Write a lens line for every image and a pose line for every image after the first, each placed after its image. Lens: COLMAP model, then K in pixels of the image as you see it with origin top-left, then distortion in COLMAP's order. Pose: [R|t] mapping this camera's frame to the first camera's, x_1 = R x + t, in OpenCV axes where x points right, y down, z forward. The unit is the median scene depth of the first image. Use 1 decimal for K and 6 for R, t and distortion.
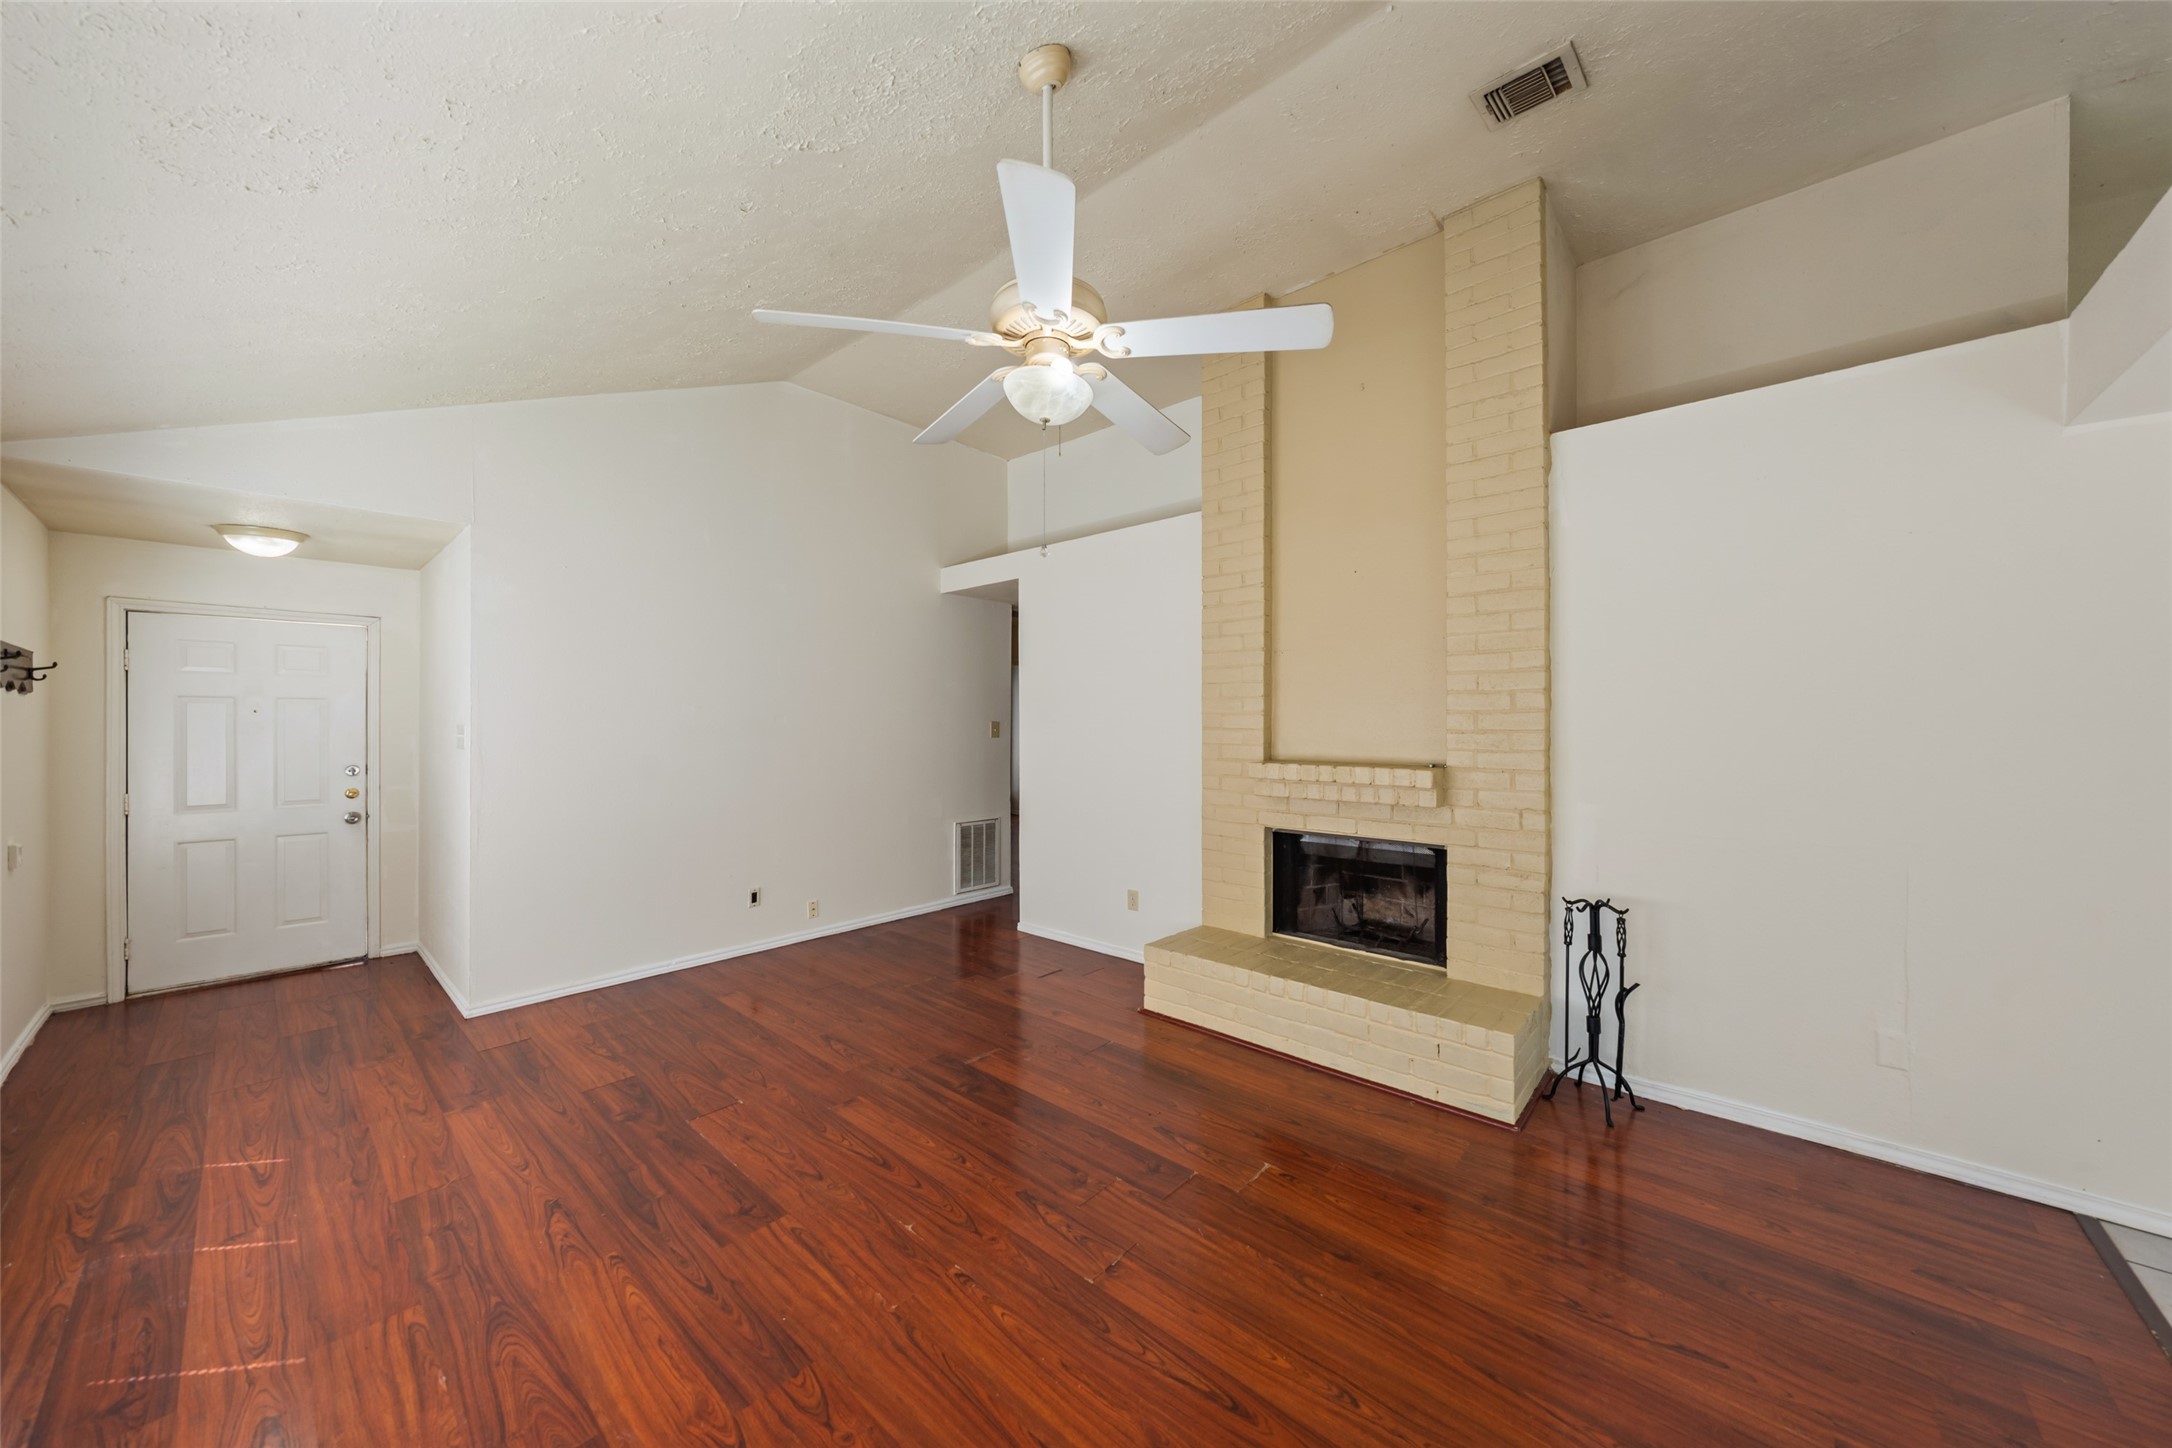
lens RADIAL K [[749.2, 0, 1084.7], [0, 749.2, 724.6], [0, 0, 1]] dist [-0.006156, 0.001258]
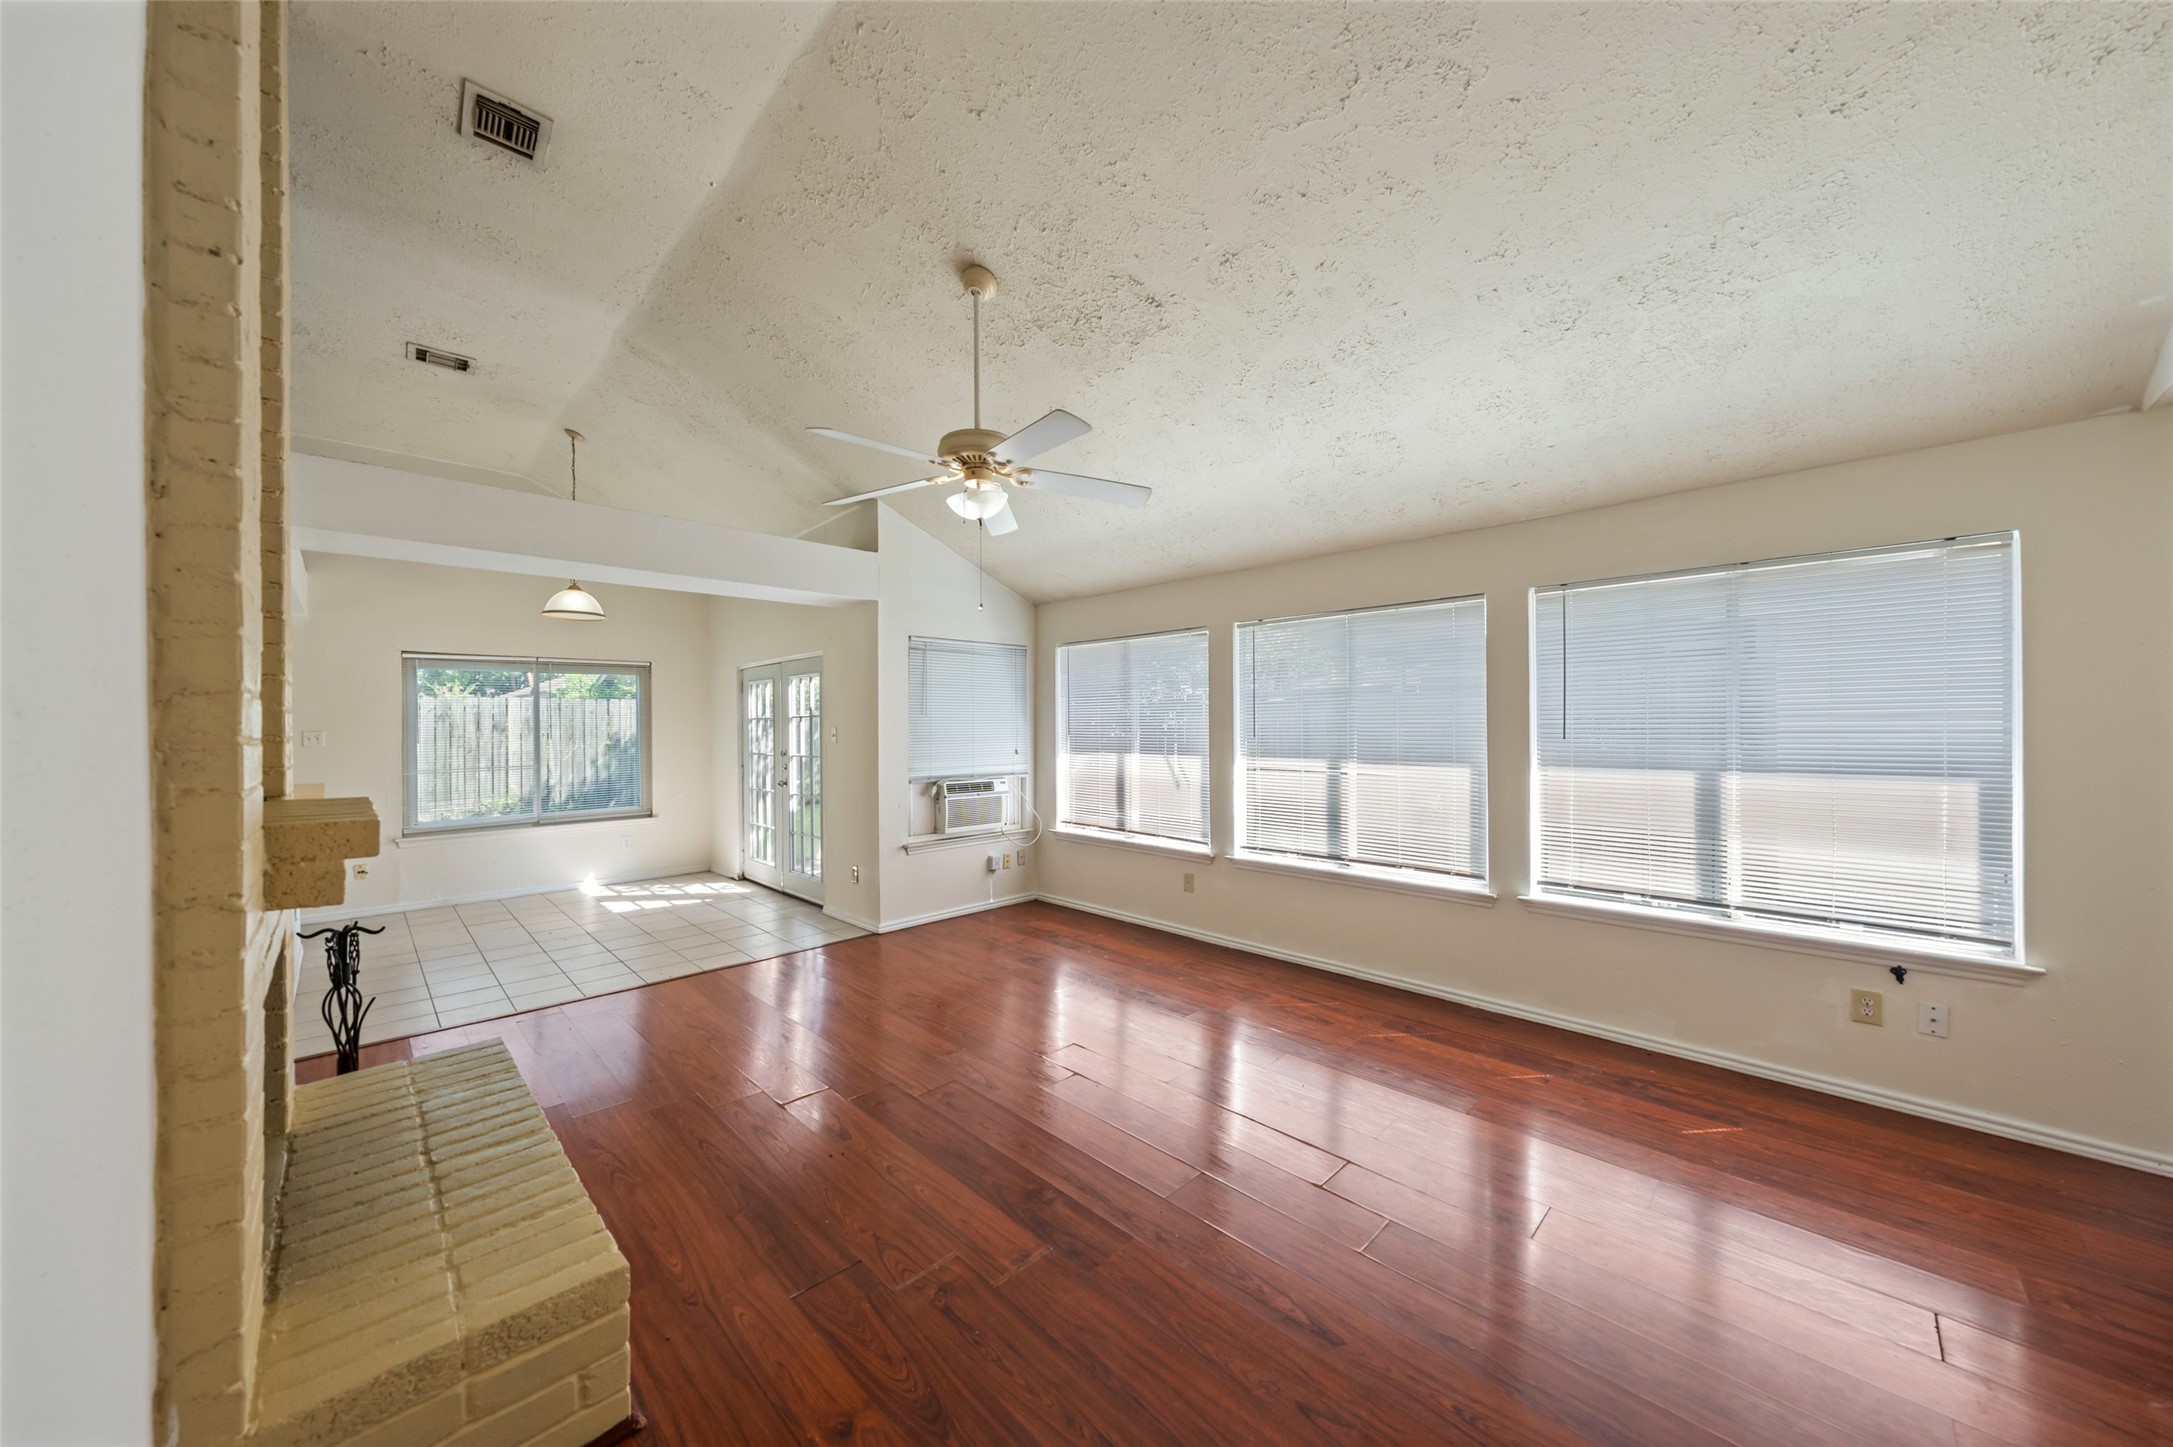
lens RADIAL K [[749.6, 0, 1085.5], [0, 749.6, 731.6], [0, 0, 1]] dist [-0.006156, 0.001258]
pose [[-0.998106, 0.004604, 0.061350, -0.202395], [0.004858, 0.999980, 0.003995, 0.004388], [-0.061331, 0.004285, -0.998108, 1.432191]]
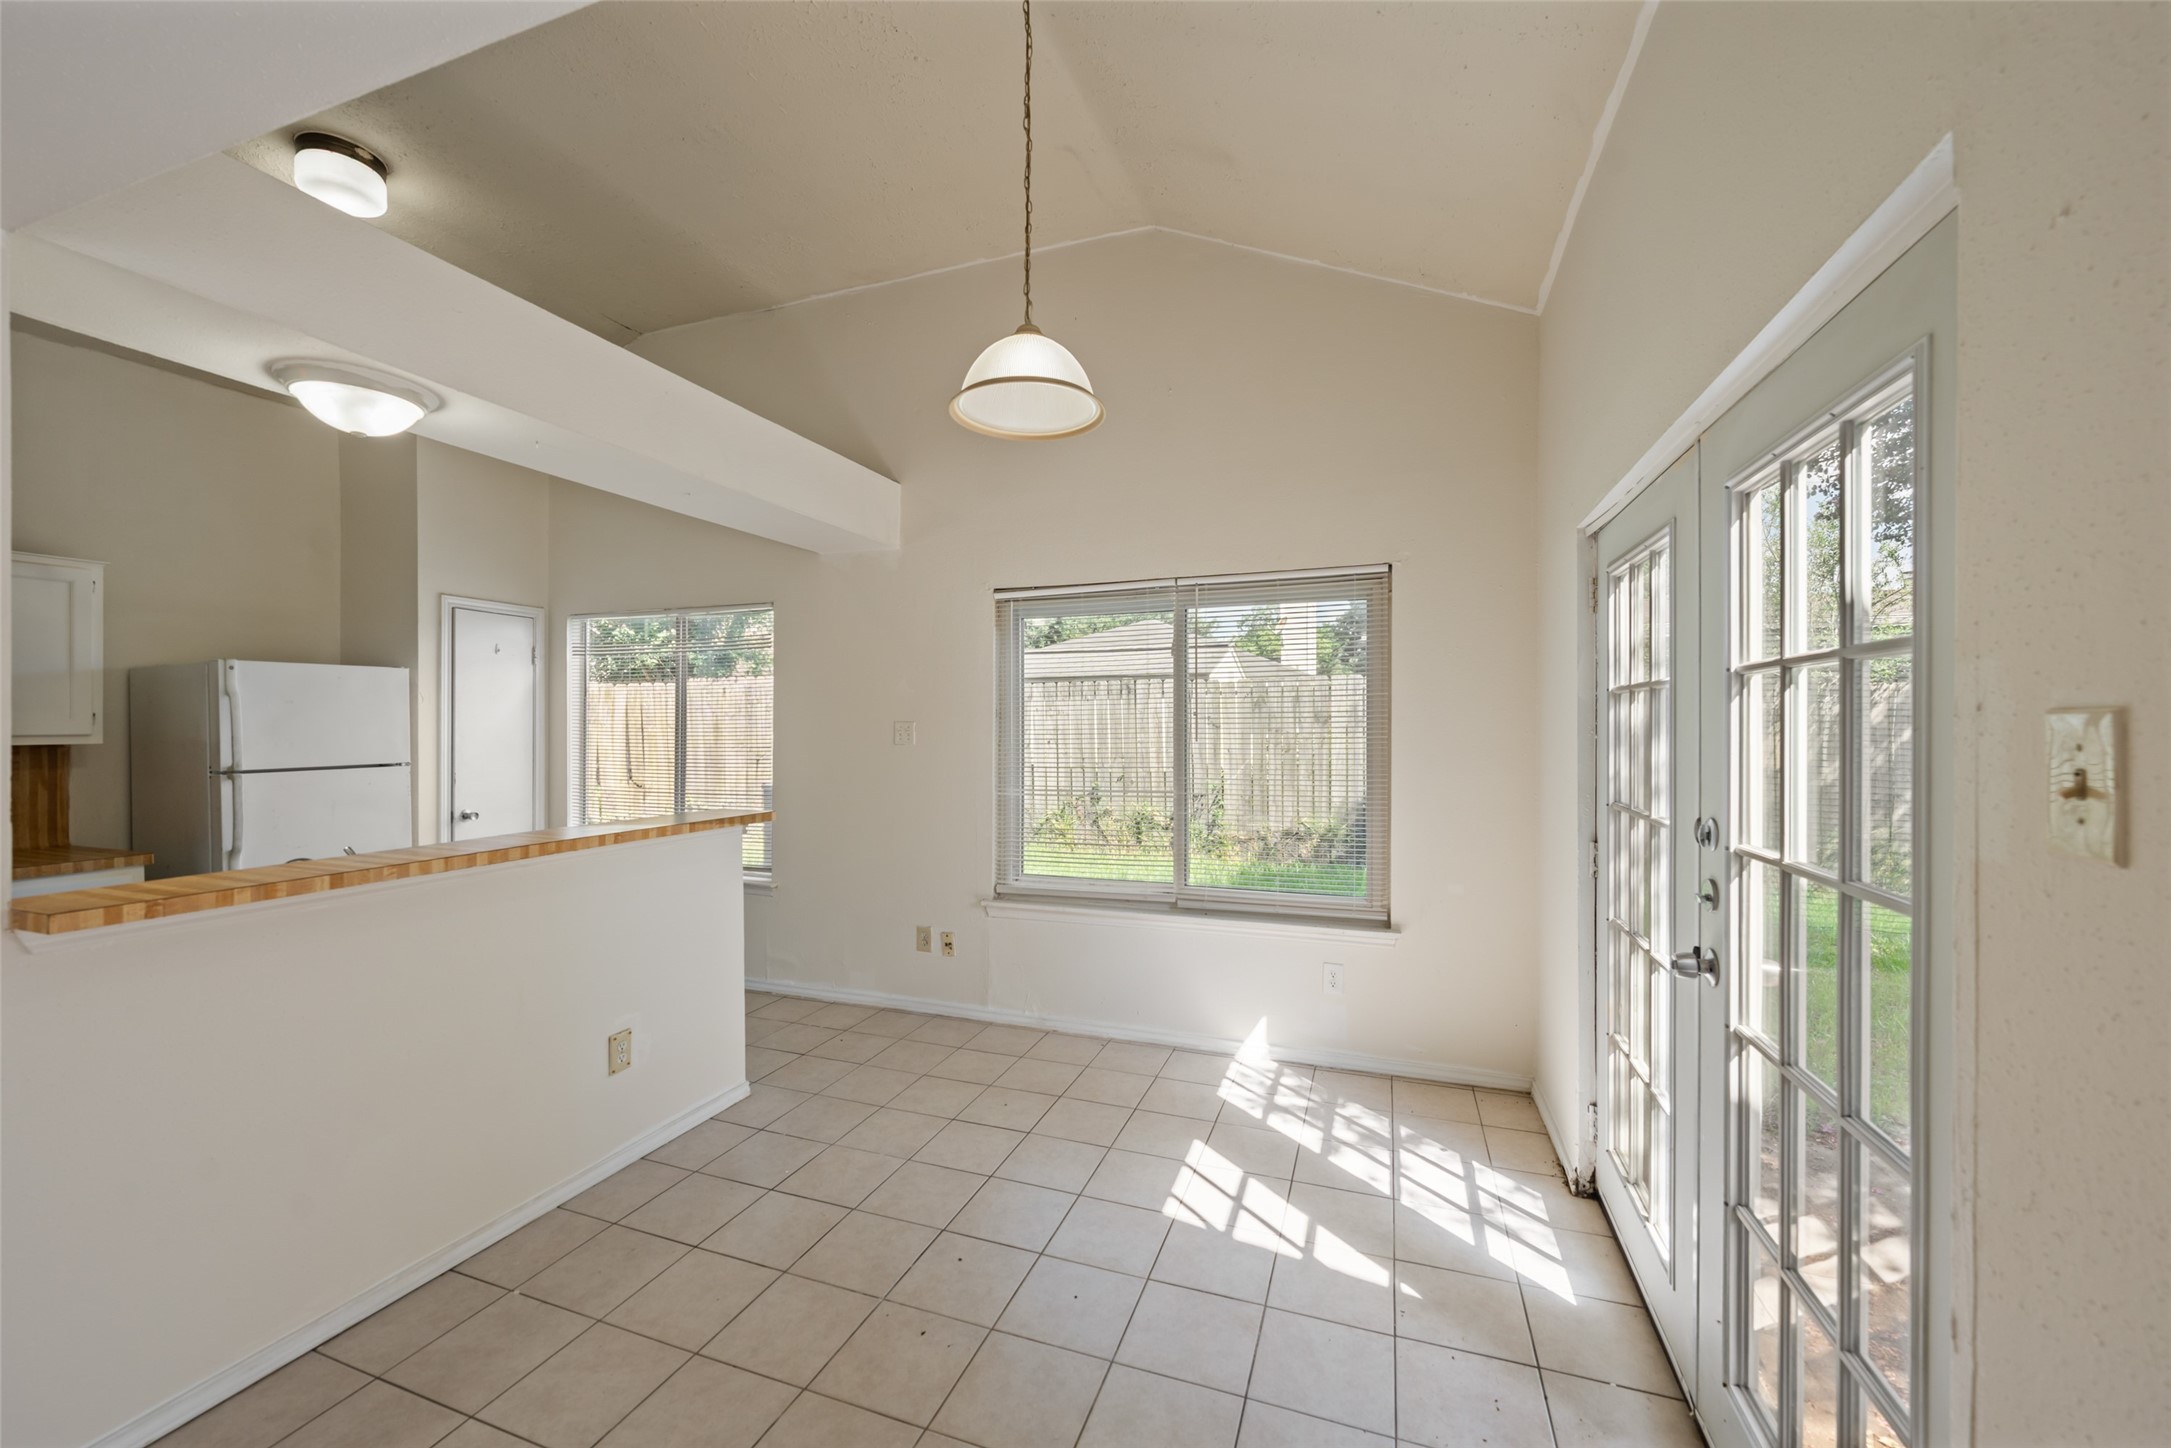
lens RADIAL K [[839.0, 0, 1082.5], [0, 839.0, 731.7], [0, 0, 1]] dist [0.001317, 0.000014]
pose [[-0.373497, -0.011410, 0.927561, 0.328397], [0.001170, 0.999918, 0.012772, 0.000486], [-0.927631, 0.005856, -0.373452, 0.182441]]
